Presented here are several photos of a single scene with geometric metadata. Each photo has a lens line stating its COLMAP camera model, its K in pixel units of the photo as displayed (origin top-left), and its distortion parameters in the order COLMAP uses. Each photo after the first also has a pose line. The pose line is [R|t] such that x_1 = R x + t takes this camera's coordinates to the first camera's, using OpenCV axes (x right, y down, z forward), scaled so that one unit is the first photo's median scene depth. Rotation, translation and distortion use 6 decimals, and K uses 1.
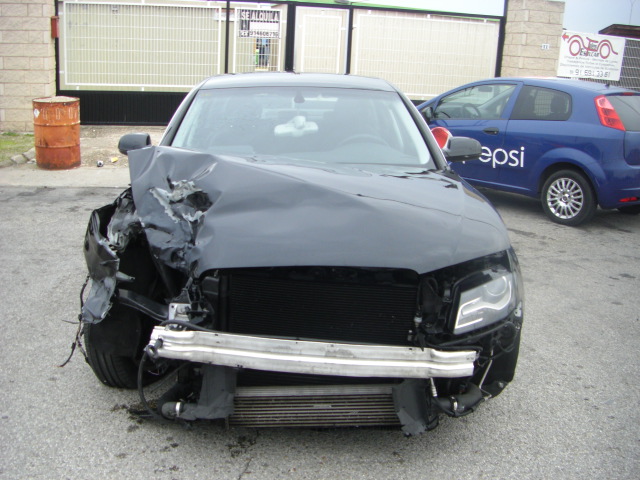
lens RADIAL K [[730.8, 0, 309.6], [0, 730.8, 241.7], [0, 0, 1]] dist [-0.195984, 0.126091]
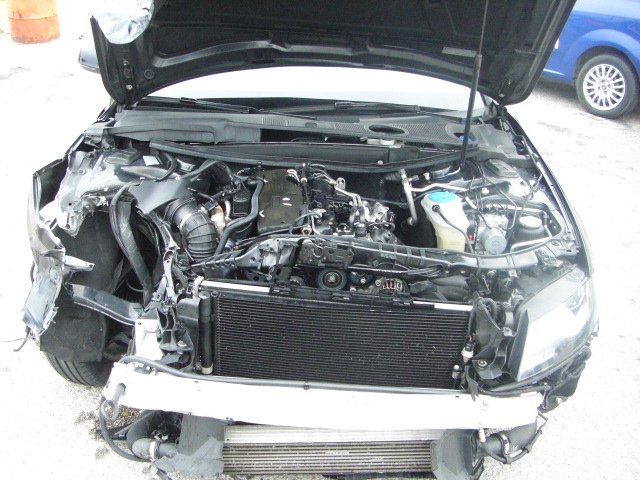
lens RADIAL K [[730.8, 0, 309.6], [0, 730.8, 241.7], [0, 0, 1]] dist [-0.195984, 0.126091]
pose [[0.999986, 0.004249, -0.003013, -0.008958], [-0.003518, 0.977530, 0.210767, -0.128050], [0.003840, -0.210753, 0.977532, 0.240057]]
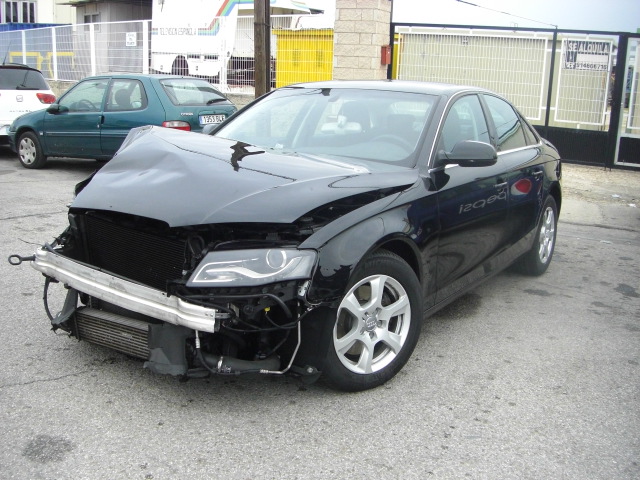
lens RADIAL K [[730.8, 0, 309.6], [0, 730.8, 241.7], [0, 0, 1]] dist [-0.195984, 0.126091]
pose [[0.810607, 0.123108, -0.572504, 0.745650], [-0.156224, 0.987682, -0.008812, 0.033069], [0.564367, 0.096582, 0.819855, 0.156451]]
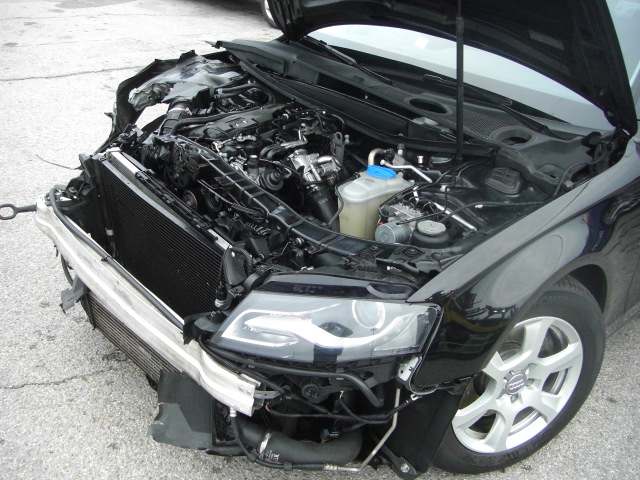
lens RADIAL K [[730.8, 0, 309.6], [0, 730.8, 241.7], [0, 0, 1]] dist [-0.195984, 0.126091]
pose [[0.658146, 0.358341, -0.662145, 0.505701], [-0.240800, 0.933462, 0.265827, -0.115511], [0.713344, -0.015509, 0.700643, 0.470269]]
